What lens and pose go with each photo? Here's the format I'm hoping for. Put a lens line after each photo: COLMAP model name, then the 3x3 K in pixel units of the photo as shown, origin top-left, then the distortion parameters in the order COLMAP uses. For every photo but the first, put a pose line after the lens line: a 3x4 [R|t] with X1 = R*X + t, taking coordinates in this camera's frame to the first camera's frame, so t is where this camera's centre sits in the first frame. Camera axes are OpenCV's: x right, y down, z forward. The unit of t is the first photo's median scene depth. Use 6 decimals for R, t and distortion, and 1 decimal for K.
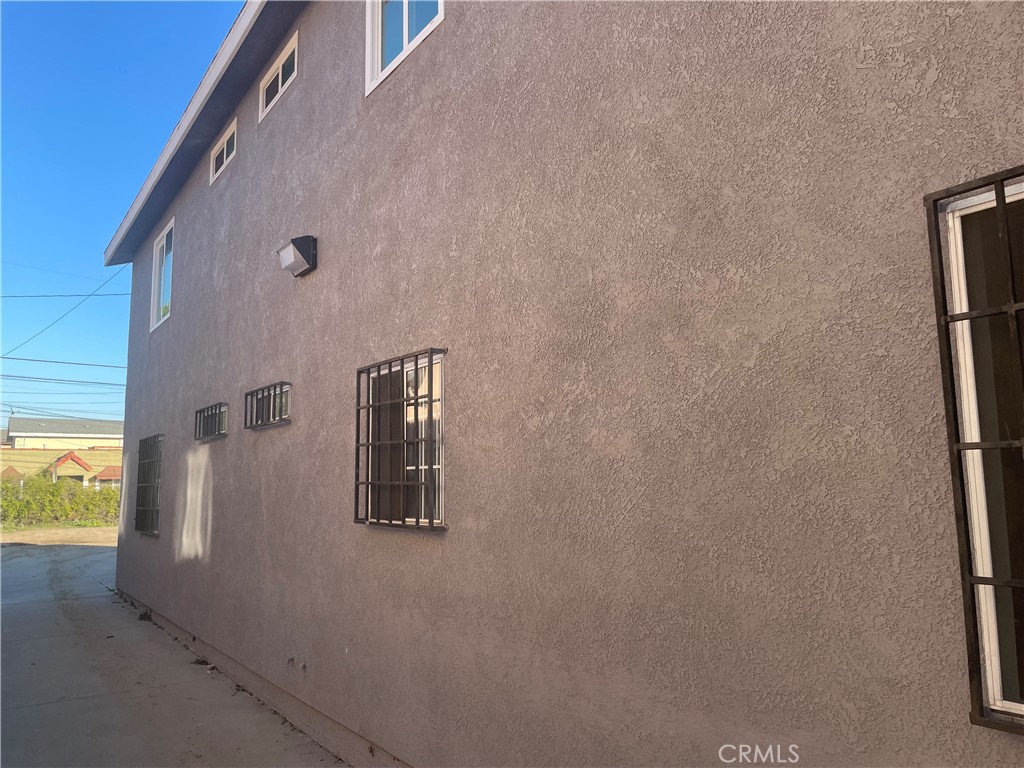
lens RADIAL K [[771.8, 0, 509.8], [0, 771.8, 382.4], [0, 0, 1]] dist [0.089405, -0.119646]
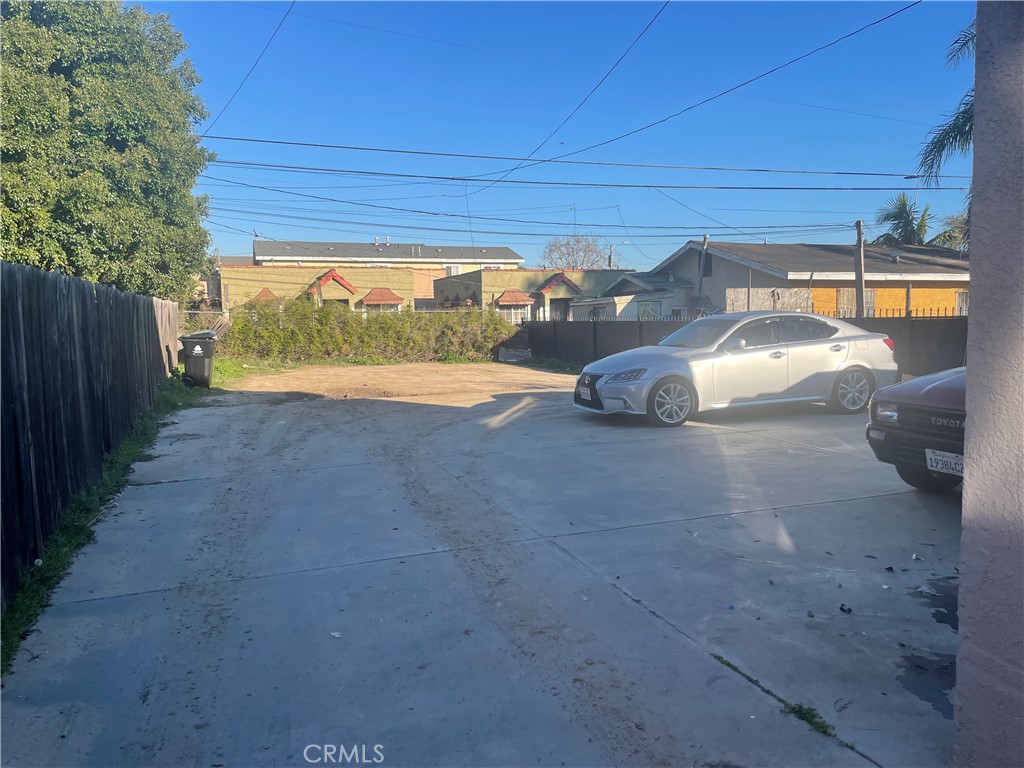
lens RADIAL K [[771.8, 0, 507.6], [0, 771.8, 392.3], [0, 0, 1]] dist [0.089405, -0.119646]
pose [[0.968266, 0.018070, -0.249268, -0.203045], [0.039088, 0.974159, 0.222453, 0.044872], [0.246846, -0.225137, 0.942539, 0.295931]]
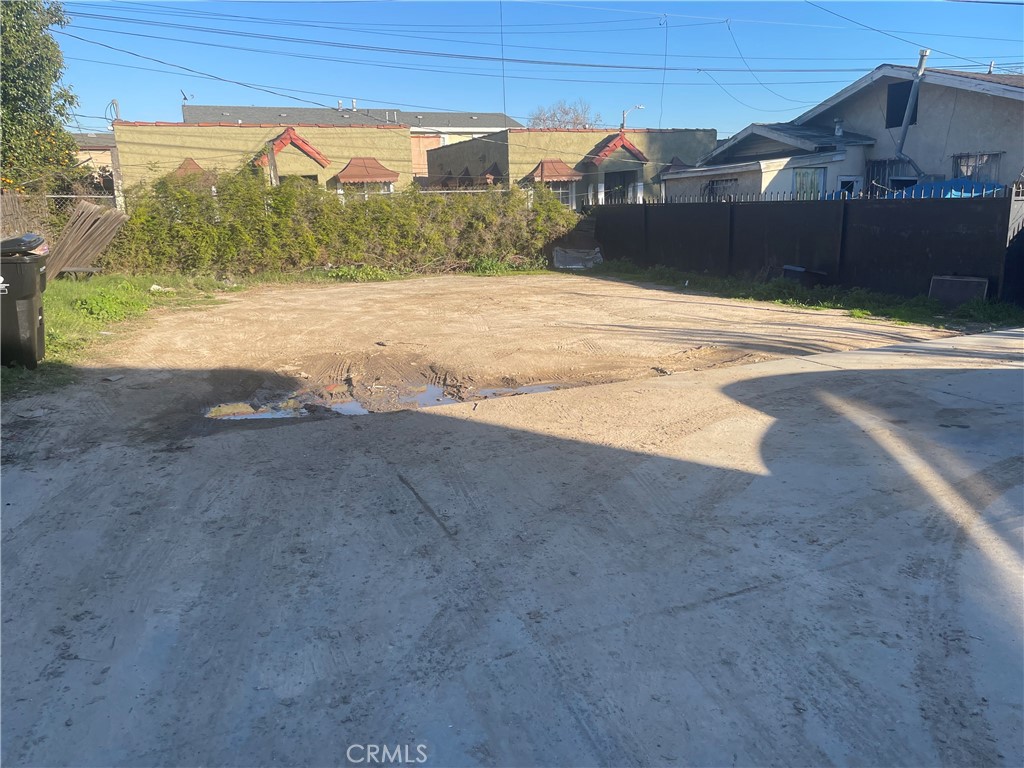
lens RADIAL K [[771.8, 0, 503.5], [0, 771.8, 387.9], [0, 0, 1]] dist [0.089405, -0.119646]
pose [[0.978116, 0.028387, -0.206115, -0.332078], [0.047645, 0.933766, 0.354698, 0.077728], [0.202532, -0.356756, 0.911979, 0.532748]]
